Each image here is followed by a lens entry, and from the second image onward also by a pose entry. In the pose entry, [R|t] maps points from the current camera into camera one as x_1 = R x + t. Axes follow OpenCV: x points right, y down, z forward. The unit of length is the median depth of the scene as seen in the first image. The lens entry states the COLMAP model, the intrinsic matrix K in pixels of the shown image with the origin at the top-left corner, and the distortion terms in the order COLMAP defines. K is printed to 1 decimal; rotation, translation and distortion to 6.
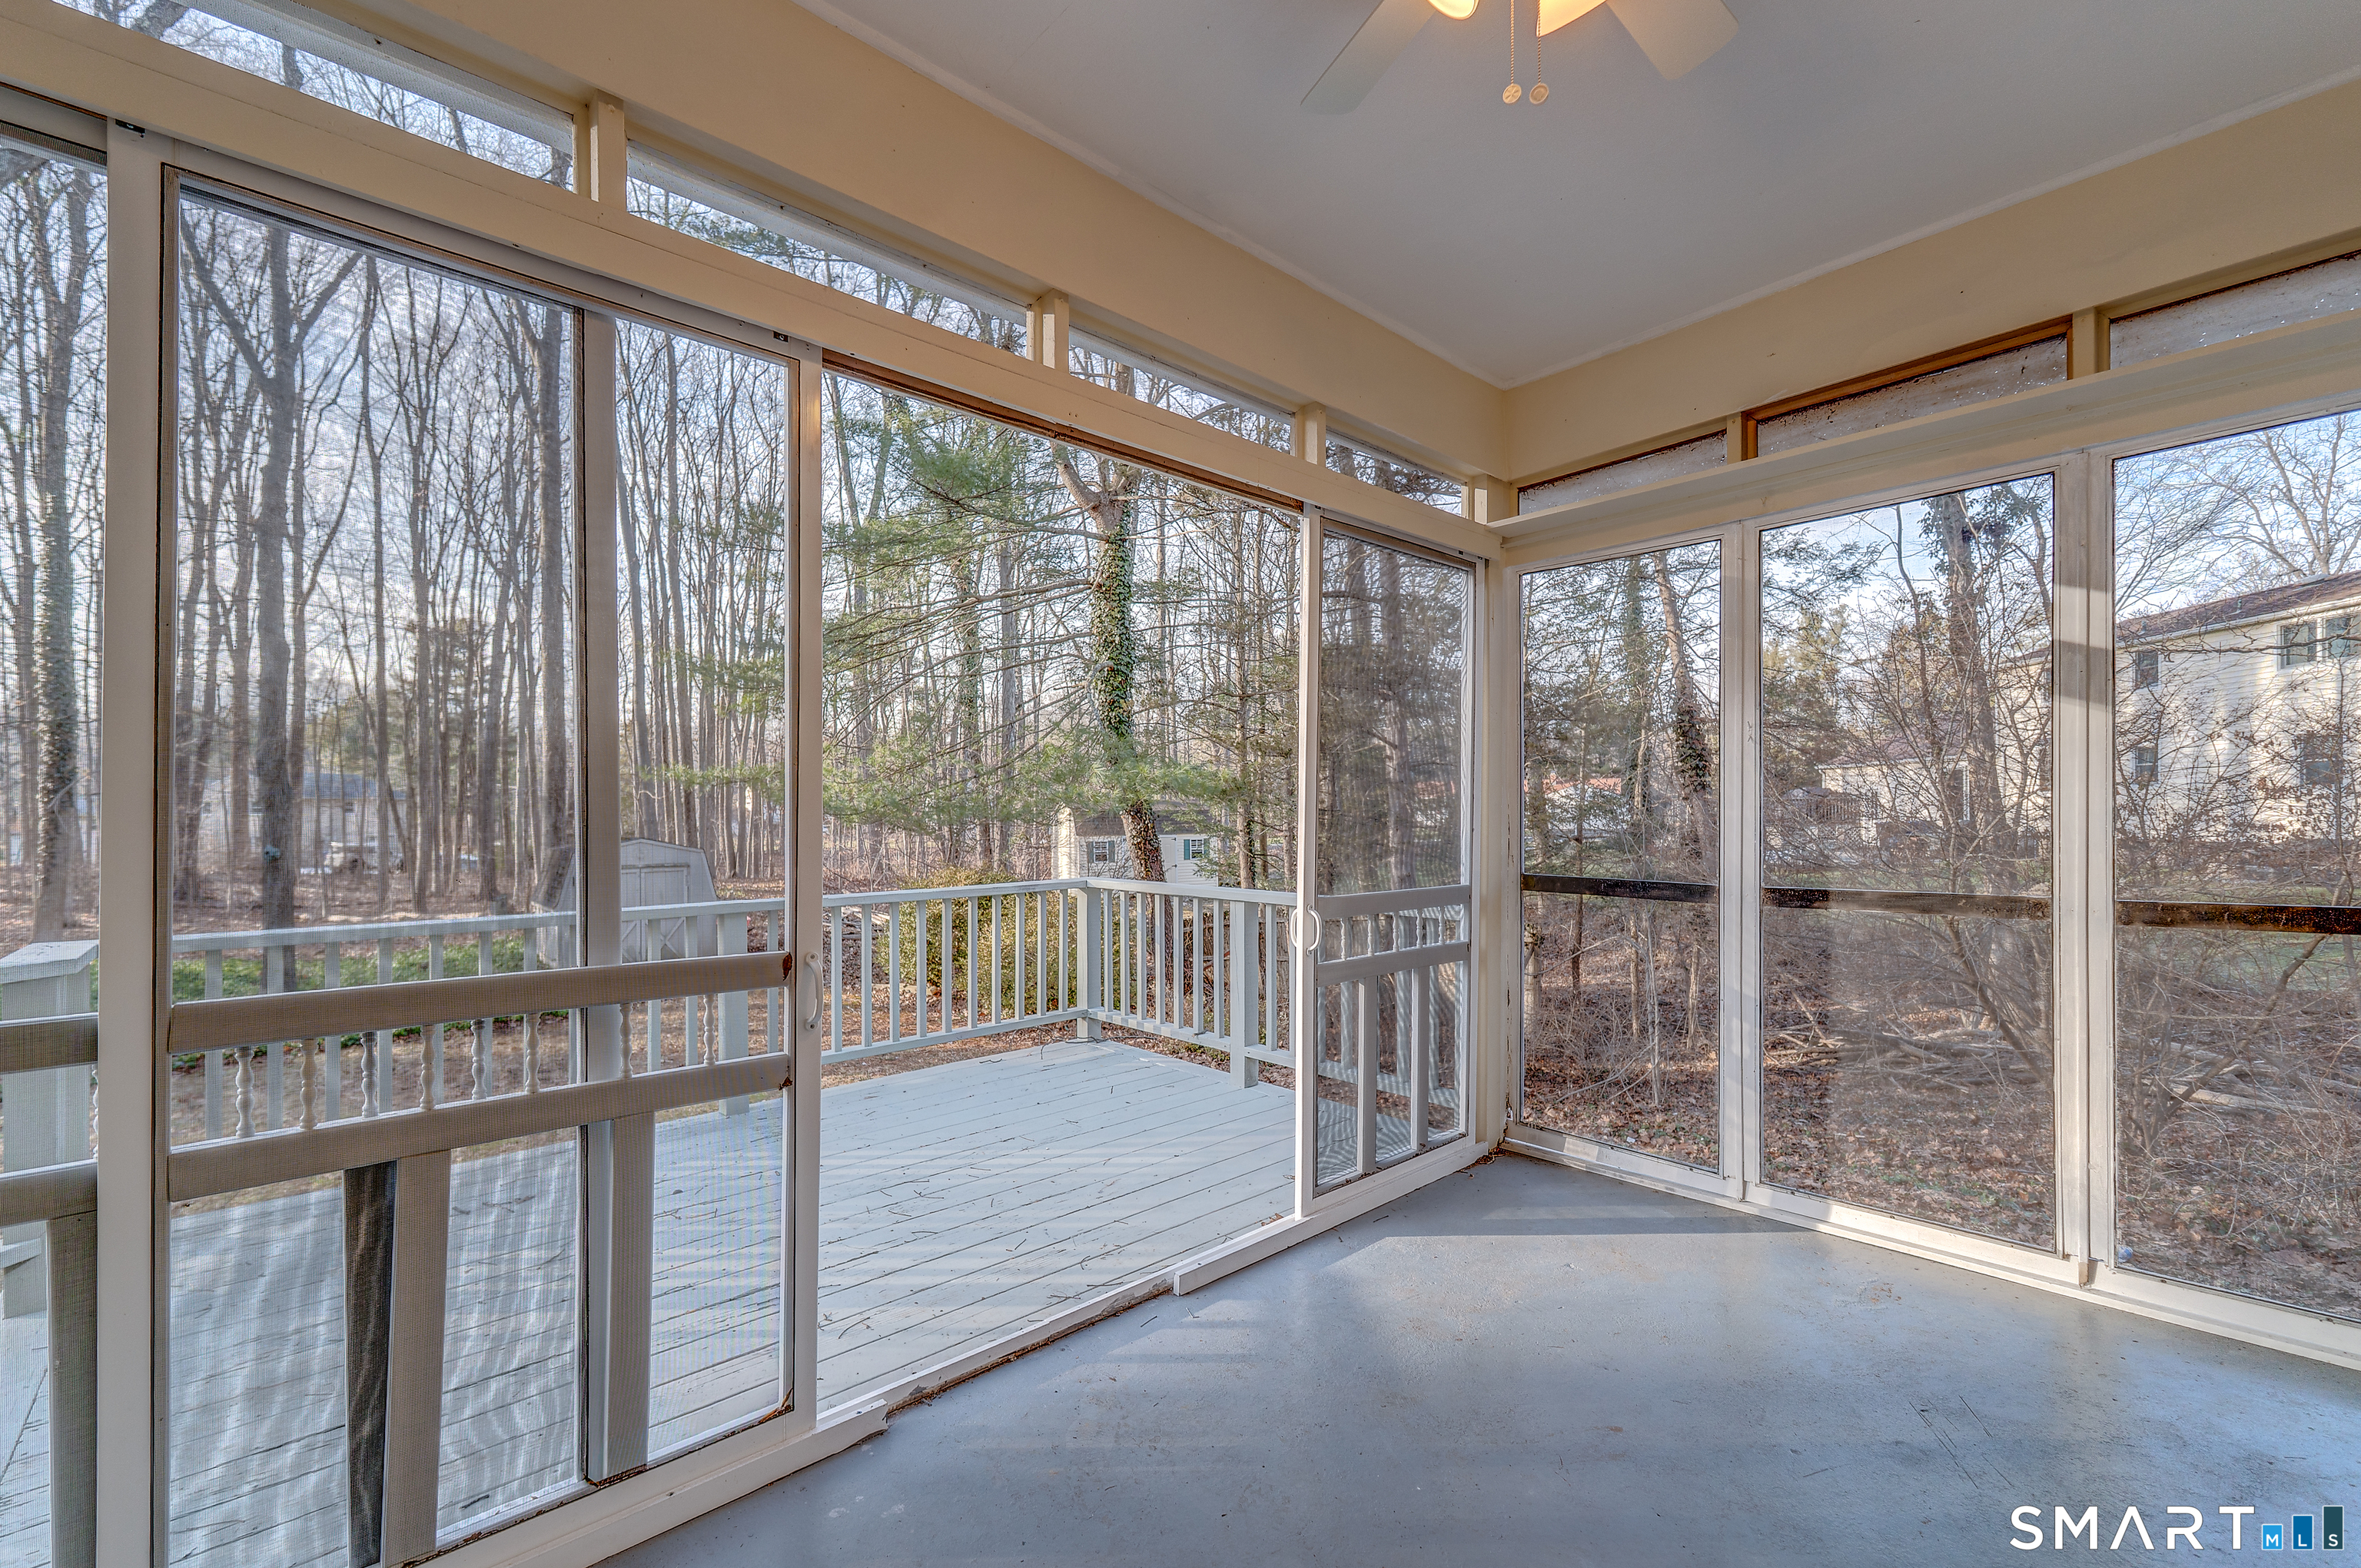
lens RADIAL K [[991.2, 0, 1240.3], [0, 991.2, 834.2], [0, 0, 1]] dist [0.012582, -0.000006]
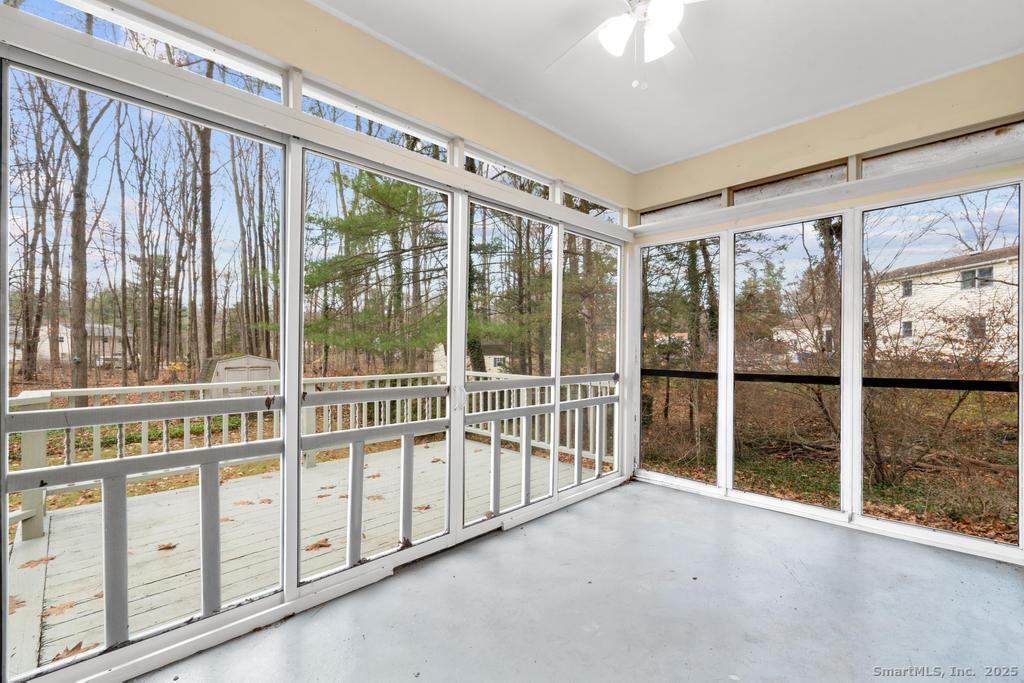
lens RADIAL K [[467.8, 0, 512.0], [0, 467.8, 341.5], [0, 0, 1]] dist [0.001830, 0.000345]
pose [[0.999898, 0.014139, -0.001899, -0.021034], [-0.014202, 0.999168, -0.038240, 0.012163], [0.001357, 0.038263, 0.999267, -0.097155]]
